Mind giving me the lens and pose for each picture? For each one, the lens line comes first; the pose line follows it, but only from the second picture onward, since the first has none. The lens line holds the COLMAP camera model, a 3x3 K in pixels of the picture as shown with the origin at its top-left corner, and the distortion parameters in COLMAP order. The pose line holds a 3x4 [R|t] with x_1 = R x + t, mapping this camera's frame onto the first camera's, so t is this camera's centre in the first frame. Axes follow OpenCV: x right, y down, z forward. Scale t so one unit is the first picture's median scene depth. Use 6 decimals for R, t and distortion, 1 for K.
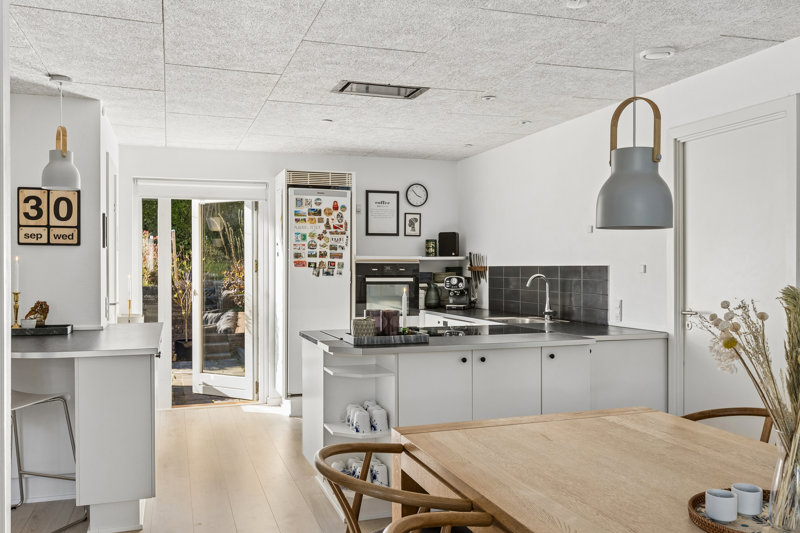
lens RADIAL K [[680.3, 0, 400.0], [0, 680.3, 266.5], [0, 0, 1]] dist [-0.000067, 0.003479]
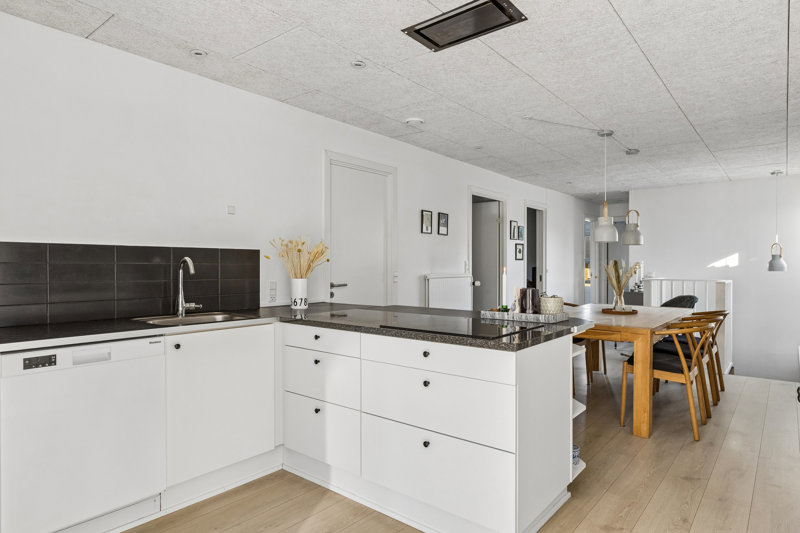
lens RADIAL K [[493.9, 0, 400.0], [0, 493.9, 266.5], [0, 0, 1]] dist [0.000666, 0.000128]
pose [[-0.519205, -0.010176, 0.854589, -0.346736], [-0.000367, 0.999932, 0.011683, 0.012407], [-0.854650, 0.005752, -0.519173, 0.932826]]
